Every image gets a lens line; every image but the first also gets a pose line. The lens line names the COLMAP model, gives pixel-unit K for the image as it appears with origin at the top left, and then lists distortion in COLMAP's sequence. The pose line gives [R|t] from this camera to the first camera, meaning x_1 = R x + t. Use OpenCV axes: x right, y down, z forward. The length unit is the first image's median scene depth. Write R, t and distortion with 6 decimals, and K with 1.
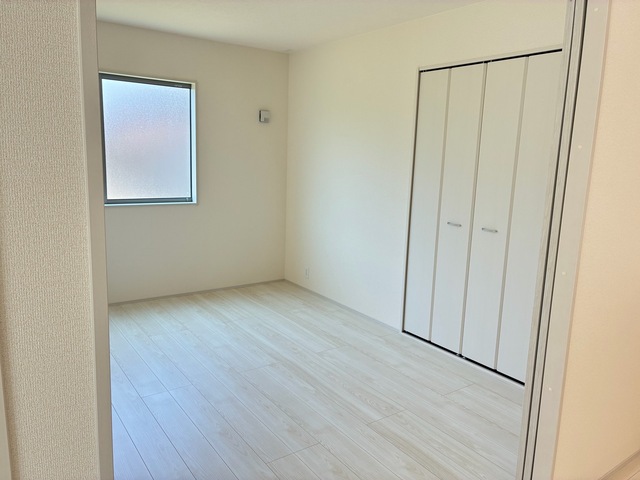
lens RADIAL K [[490.9, 0, 319.7], [0, 490.9, 237.0], [0, 0, 1]] dist [0.036438, -0.008461]
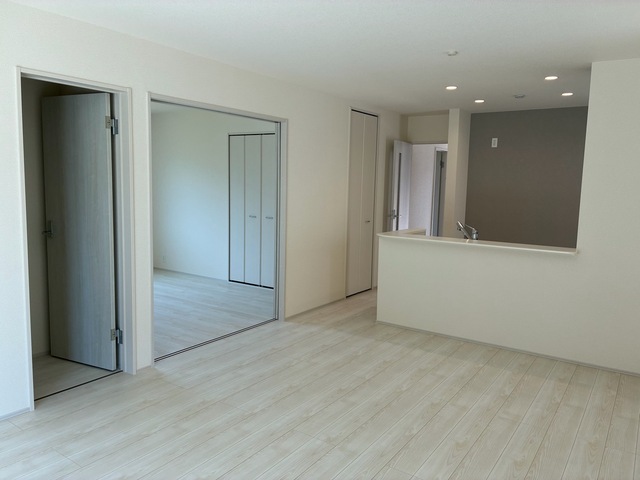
lens RADIAL K [[490.9, 0, 319.7], [0, 490.9, 237.0], [0, 0, 1]] dist [0.036438, -0.008461]
pose [[0.939926, -0.051451, 0.337478, -0.122447], [0.067425, 0.997083, -0.035777, 0.135379], [-0.334653, 0.056382, 0.940653, -0.838939]]
